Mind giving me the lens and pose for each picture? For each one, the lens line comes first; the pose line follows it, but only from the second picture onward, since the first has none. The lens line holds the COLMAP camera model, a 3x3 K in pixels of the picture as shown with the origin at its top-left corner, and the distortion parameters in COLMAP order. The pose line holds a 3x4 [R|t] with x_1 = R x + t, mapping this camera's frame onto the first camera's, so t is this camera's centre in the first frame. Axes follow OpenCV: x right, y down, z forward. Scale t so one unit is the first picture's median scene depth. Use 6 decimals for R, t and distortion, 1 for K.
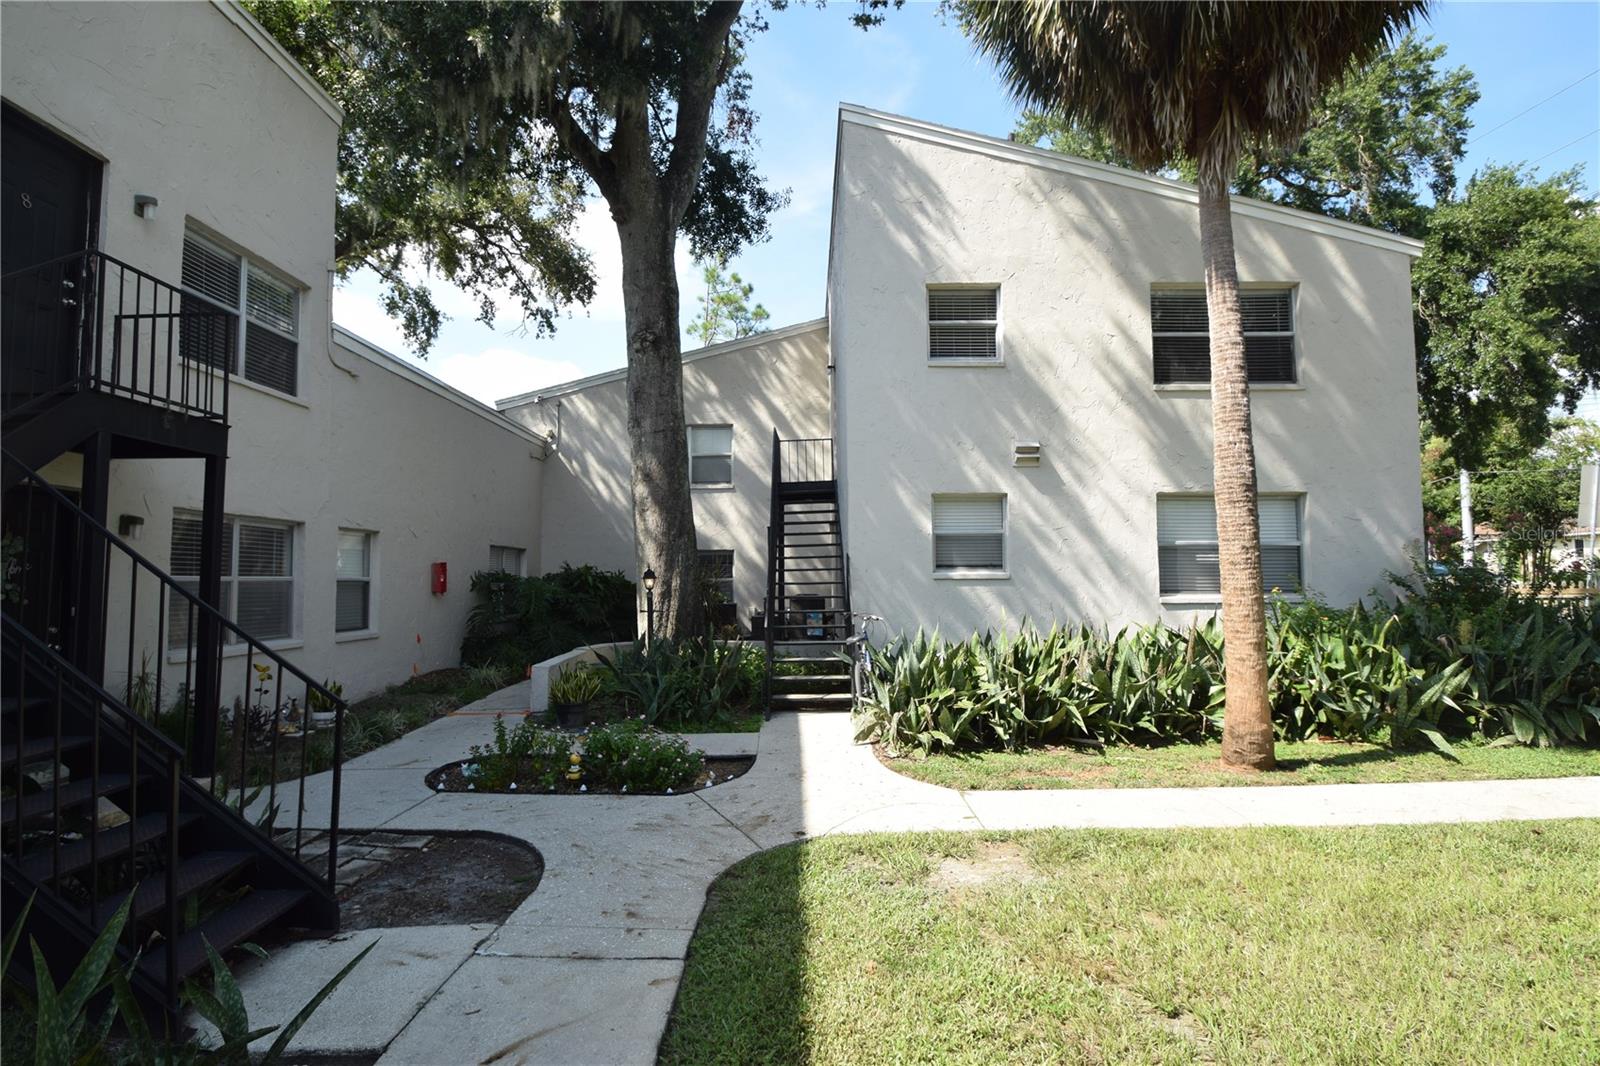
lens RADIAL K [[794.6, 0, 791.2], [0, 794.6, 535.4], [0, 0, 1]] dist [-0.010458, -0.009241]
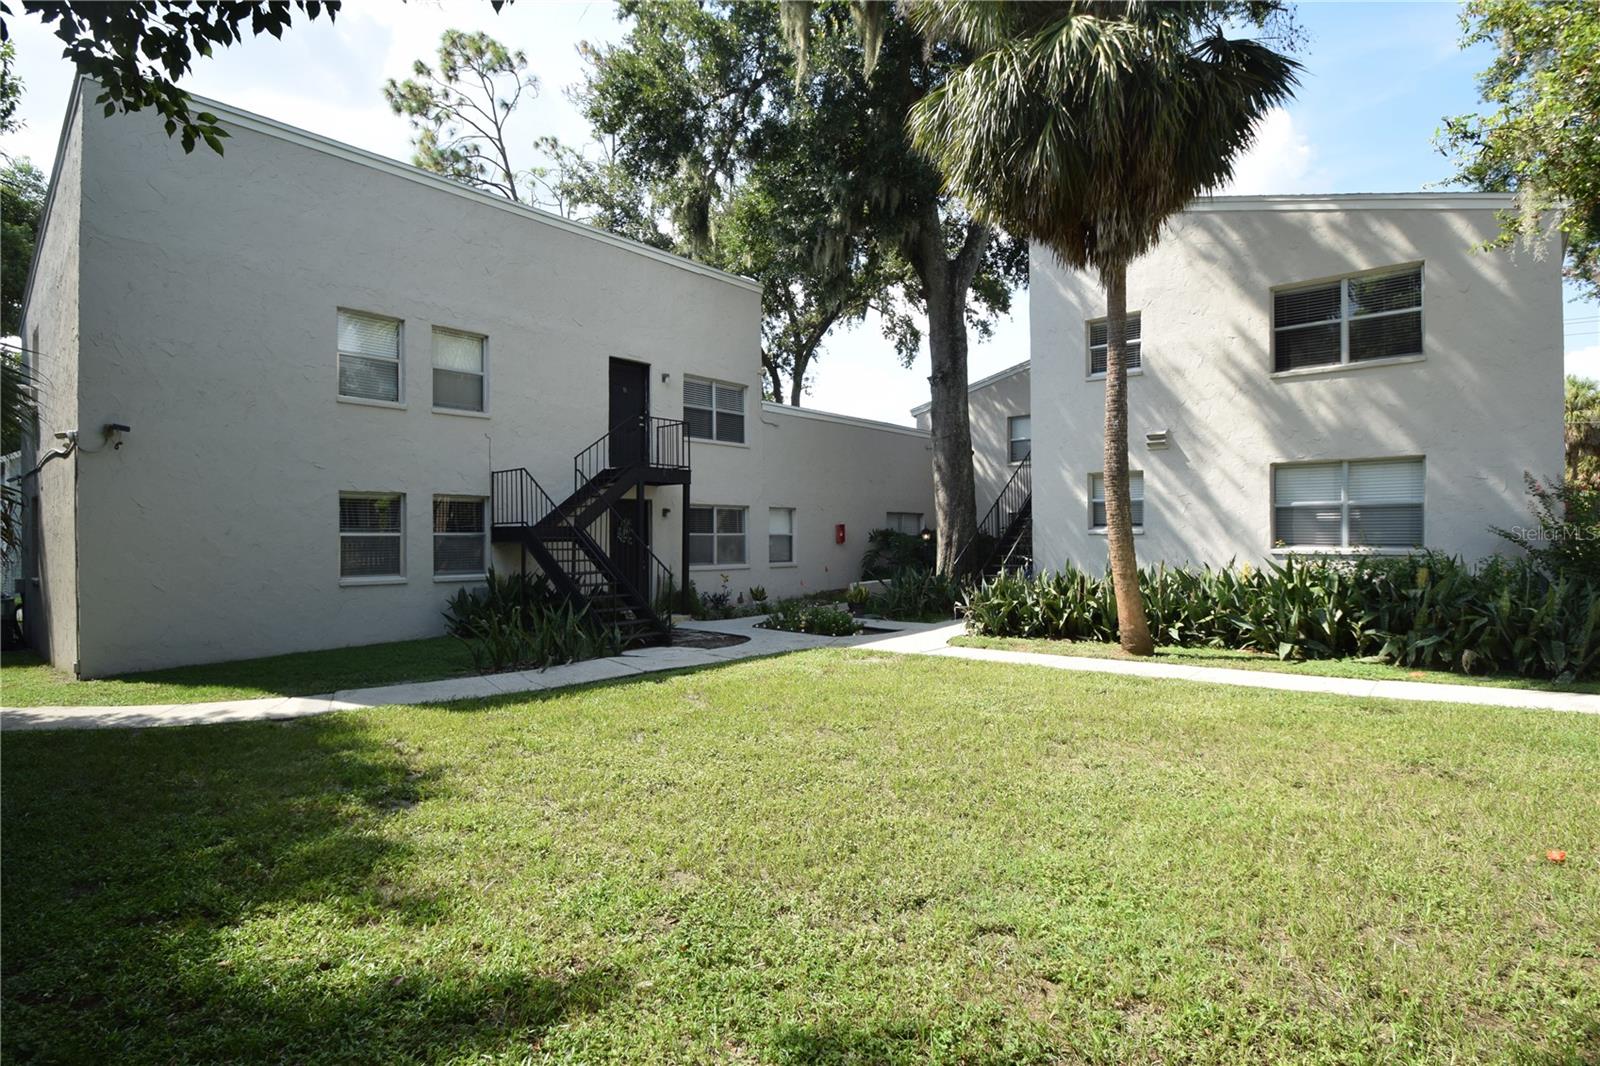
lens RADIAL K [[794.6, 0, 803.7], [0, 794.6, 532.5], [0, 0, 1]] dist [-0.010458, -0.009241]
pose [[0.762241, -0.000846, -0.647293, 0.697487], [0.035546, 0.998545, 0.040554, -0.023691], [0.646316, -0.053920, 0.761162, -0.388840]]
